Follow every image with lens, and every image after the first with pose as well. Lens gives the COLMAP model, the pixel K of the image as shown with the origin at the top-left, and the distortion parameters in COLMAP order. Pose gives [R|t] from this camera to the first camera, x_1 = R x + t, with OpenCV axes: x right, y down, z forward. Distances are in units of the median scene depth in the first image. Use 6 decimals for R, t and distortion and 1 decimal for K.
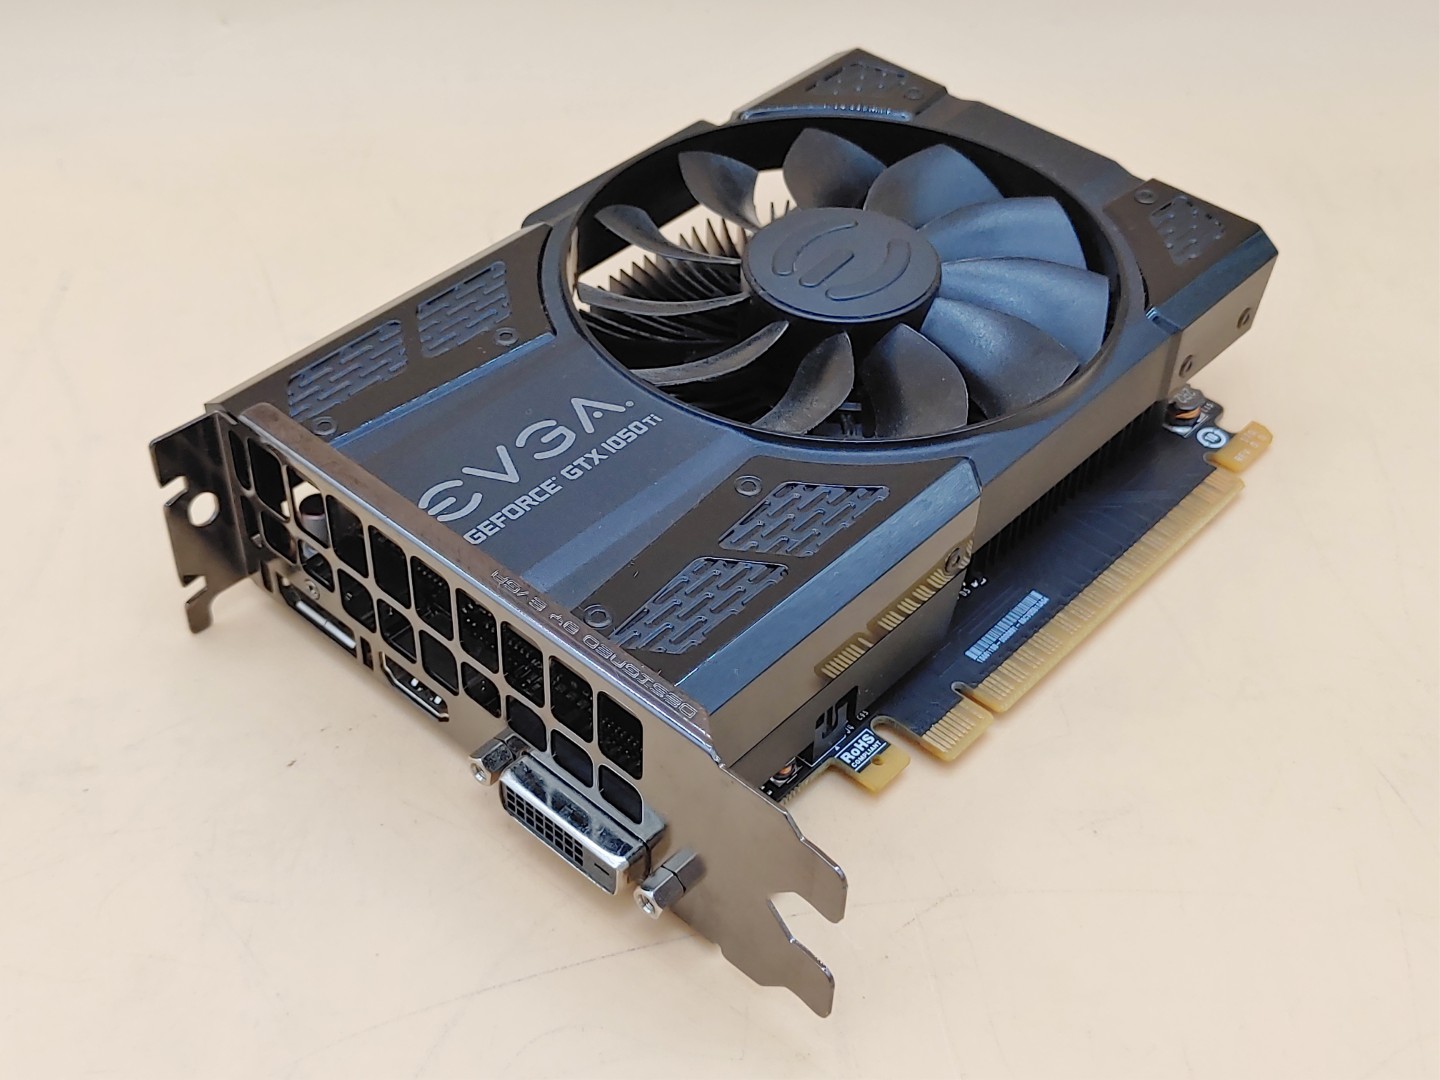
lens RADIAL K [[1782.1, 0, 720.0], [0, 1782.1, 540.0], [0, 0, 1]] dist [0.225223, 0.001660]
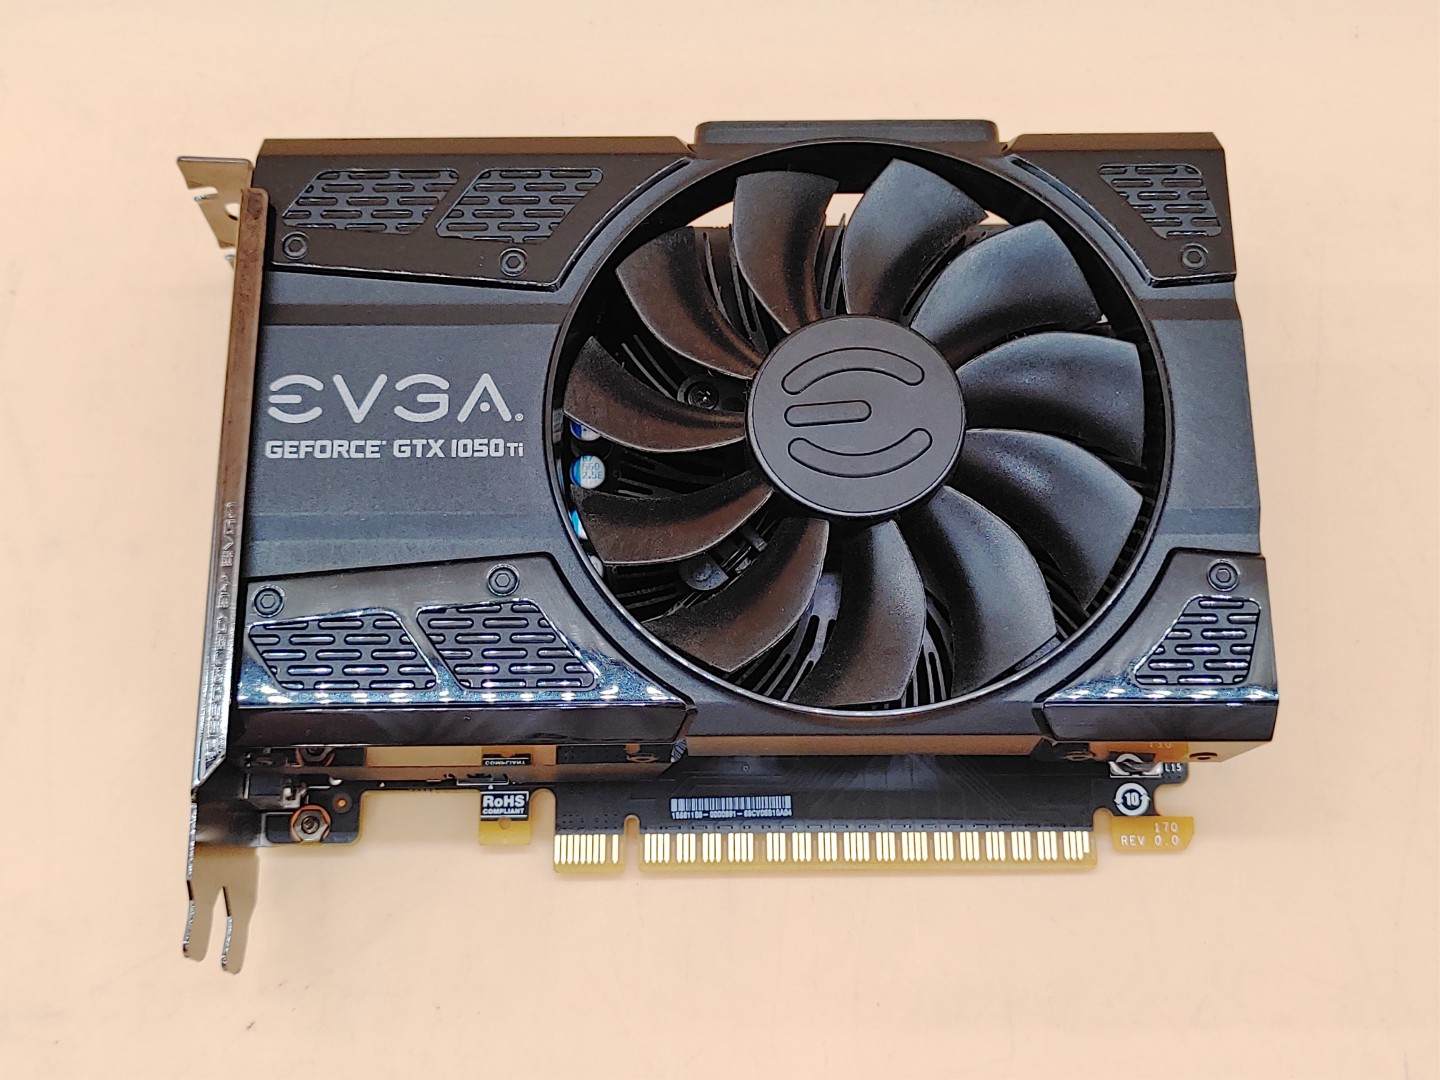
lens RADIAL K [[1782.1, 0, 720.0], [0, 1782.1, 540.0], [0, 0, 1]] dist [0.225223, 0.001660]
pose [[0.676775, 0.688538, -0.260559, 0.335569], [-0.486856, 0.684078, 0.543147, -0.632389], [0.552220, -0.240733, 0.798186, 0.257118]]
